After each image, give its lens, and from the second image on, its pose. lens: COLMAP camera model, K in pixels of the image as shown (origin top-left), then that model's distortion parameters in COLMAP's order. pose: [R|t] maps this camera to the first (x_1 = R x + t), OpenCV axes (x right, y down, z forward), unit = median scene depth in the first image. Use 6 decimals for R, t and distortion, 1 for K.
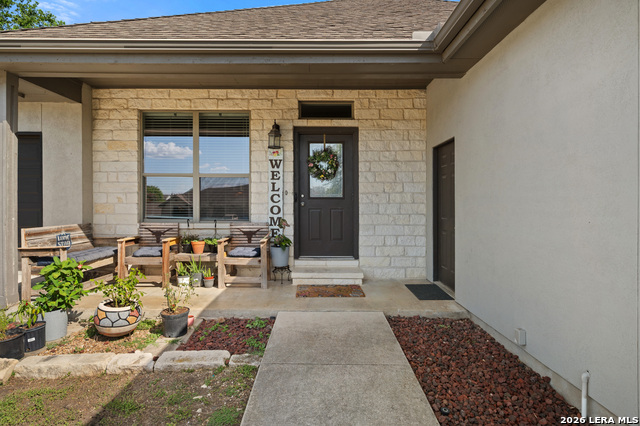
lens RADIAL K [[355.8, 0, 324.6], [0, 355.8, 196.4], [0, 0, 1]] dist [0.004370, 0.000944]
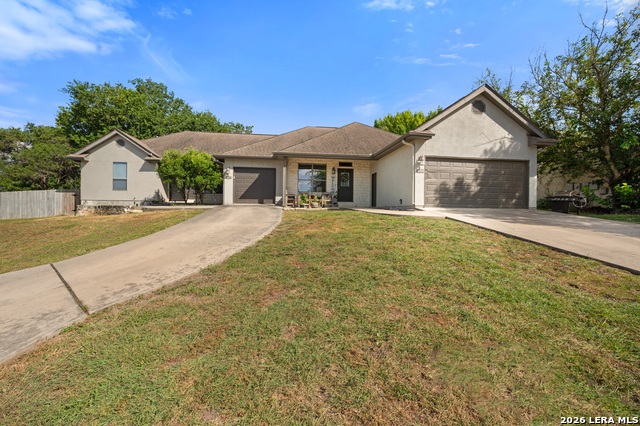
lens RADIAL K [[257.6, 0, 323.6], [0, 257.6, 203.0], [0, 0, 1]] dist [-0.000432, -0.000432]
pose [[0.991284, 0.014671, 0.130920, -0.607846], [-0.015876, 0.999841, 0.008164, 0.167699], [-0.130780, -0.010172, 0.991359, -1.806171]]
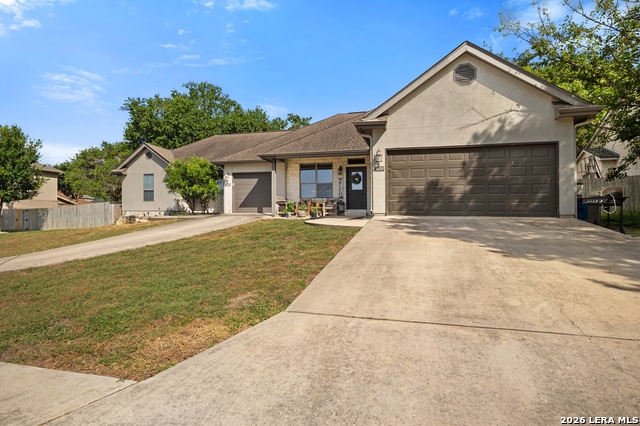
lens RADIAL K [[355.8, 0, 324.5], [0, 355.8, 213.4], [0, 0, 1]] dist [0.004370, 0.000944]
pose [[0.961592, 0.004343, -0.274449, 0.592822], [0.000887, 0.999820, 0.018931, 0.152517], [0.274482, -0.018447, 0.961415, -2.076502]]
